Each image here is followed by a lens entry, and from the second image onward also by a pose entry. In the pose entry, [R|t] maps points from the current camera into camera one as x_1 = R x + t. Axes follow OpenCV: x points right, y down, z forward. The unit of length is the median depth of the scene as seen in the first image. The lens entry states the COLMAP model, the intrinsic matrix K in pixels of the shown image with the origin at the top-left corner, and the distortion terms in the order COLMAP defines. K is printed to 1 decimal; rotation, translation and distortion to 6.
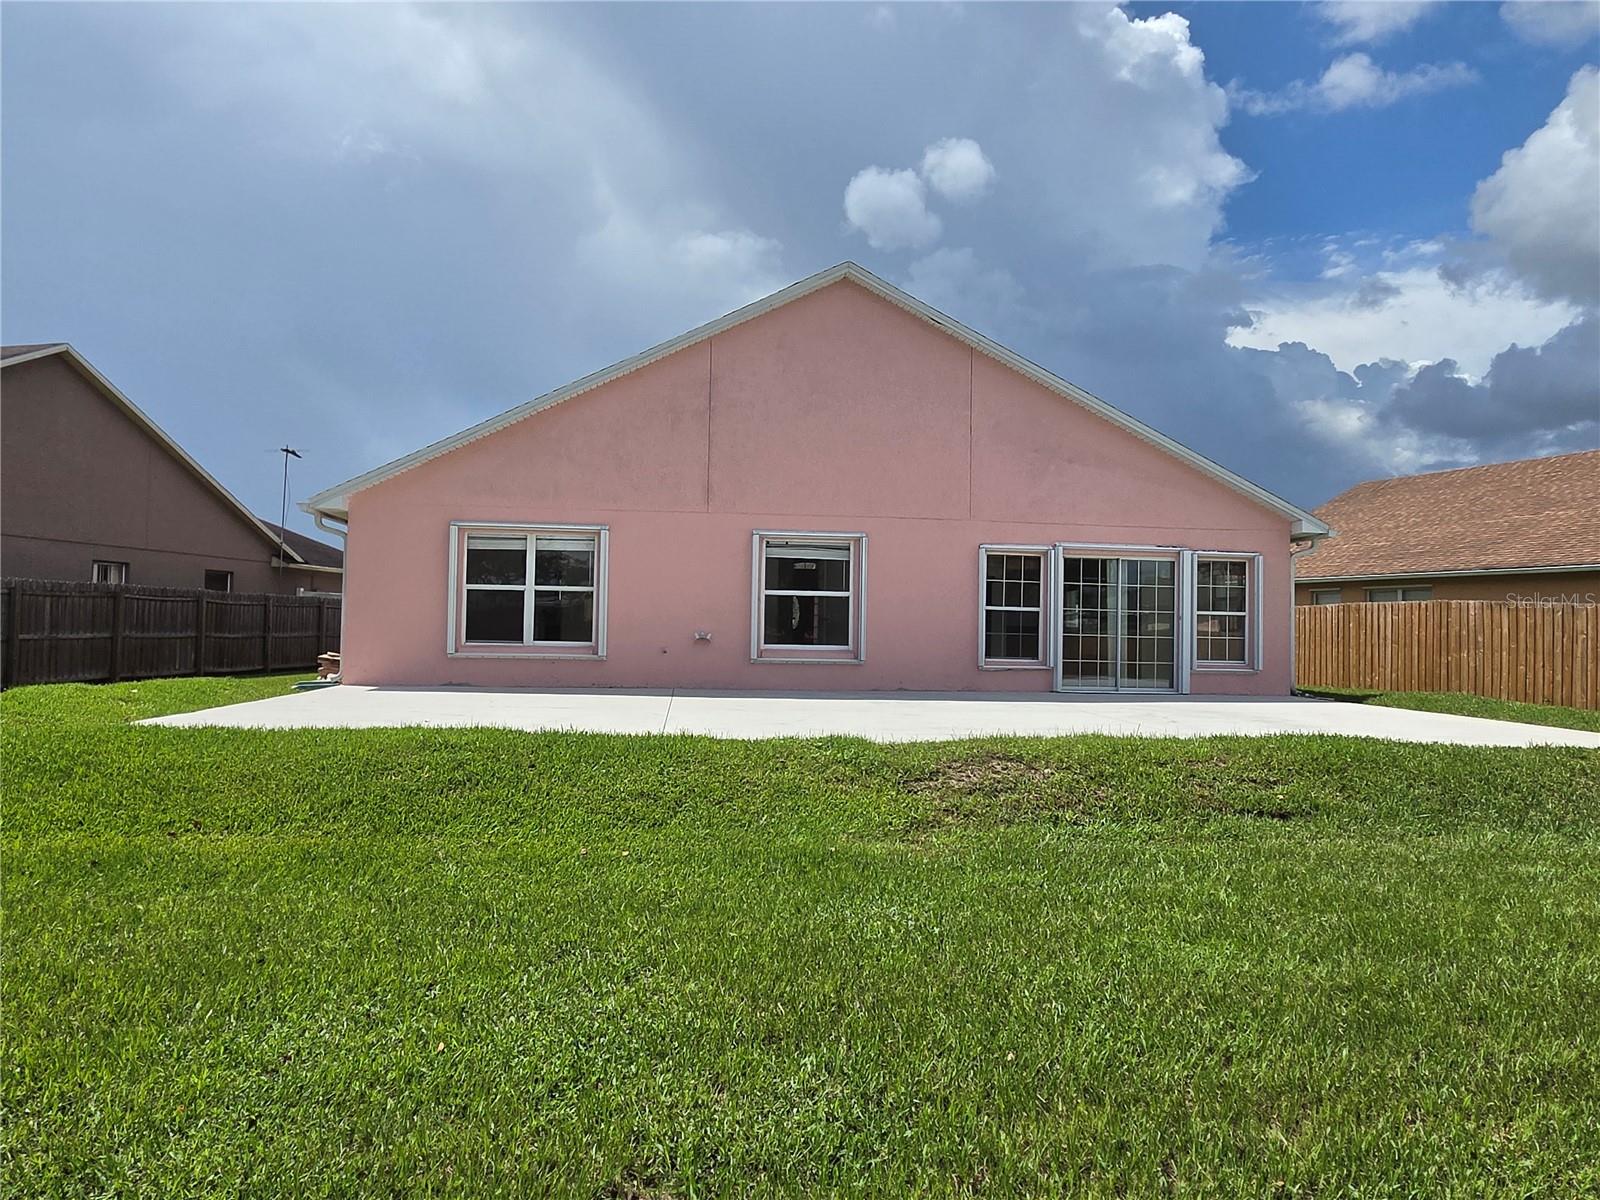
lens RADIAL K [[1099.2, 0, 806.1], [0, 1099.2, 596.1], [0, 0, 1]] dist [0.001194, 0.002883]
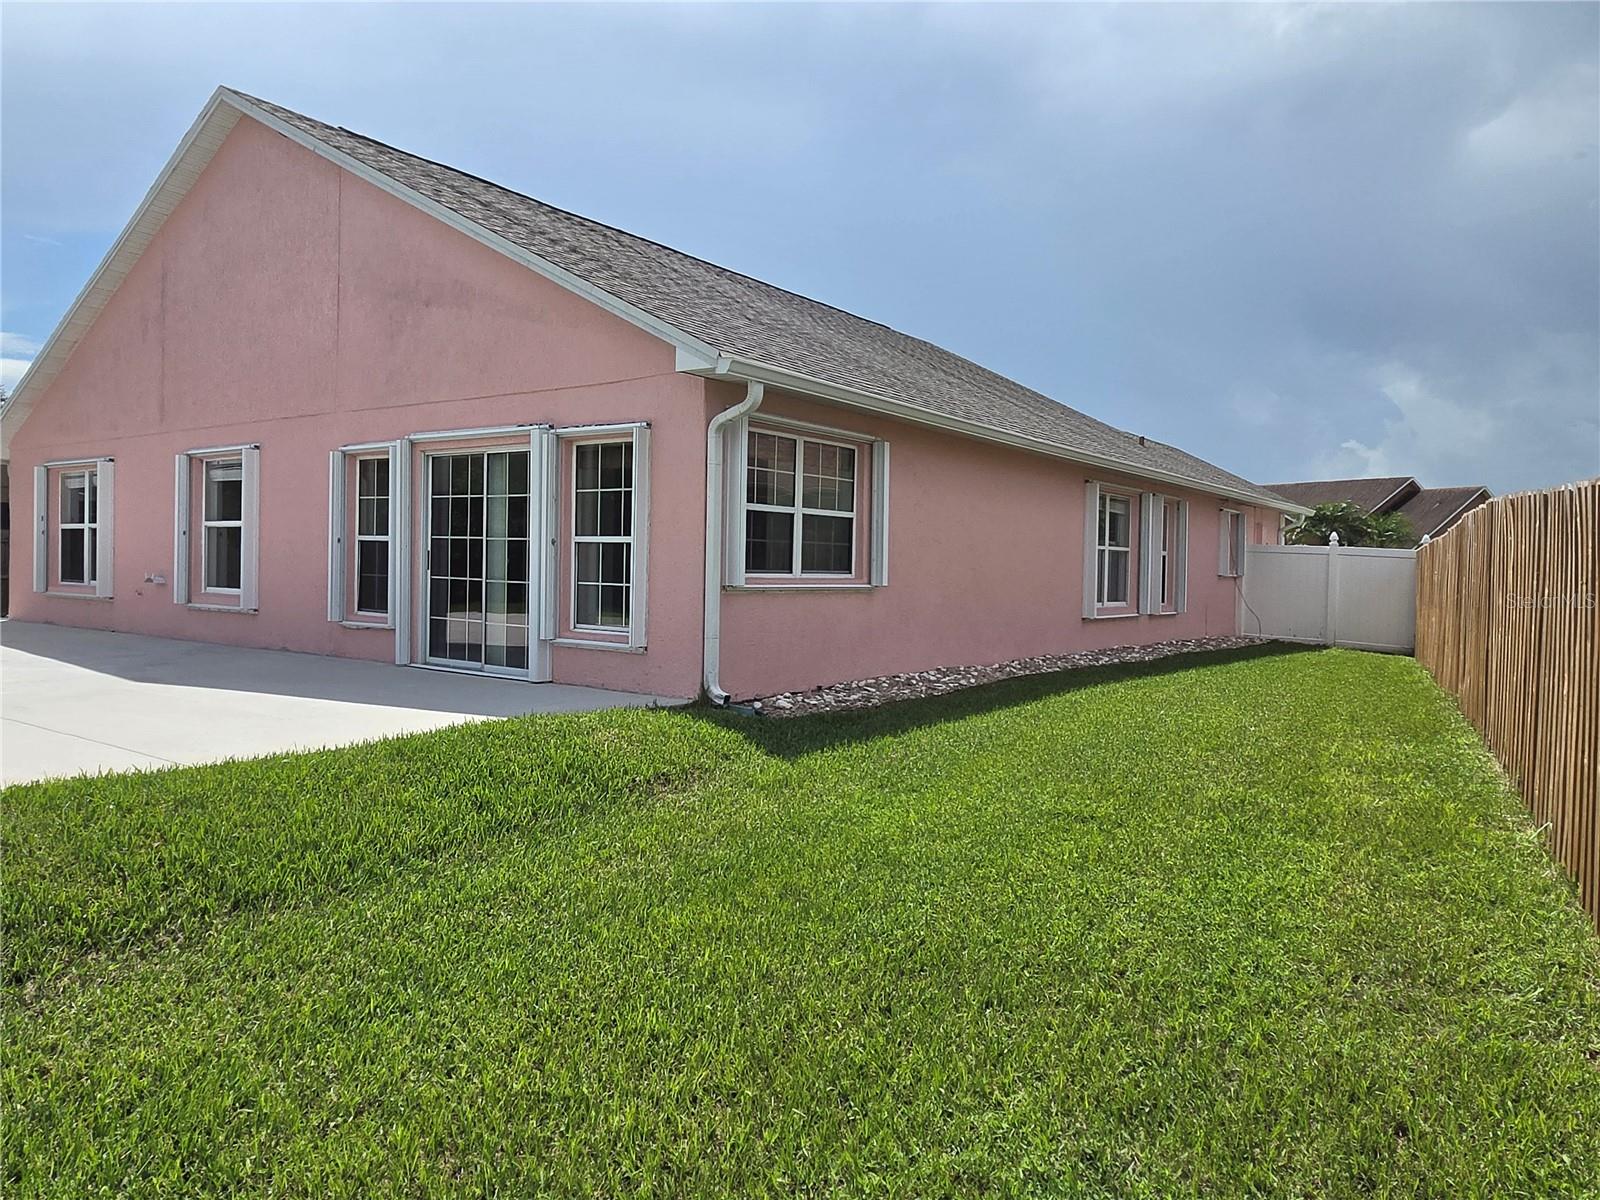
lens RADIAL K [[1099.2, 0, 806.1], [0, 1099.2, 596.1], [0, 0, 1]] dist [0.001194, 0.002883]
pose [[0.735531, 0.016260, -0.677296, 0.854849], [0.011972, 0.999244, 0.036991, 0.025582], [0.677385, -0.035317, 0.734780, 0.695136]]
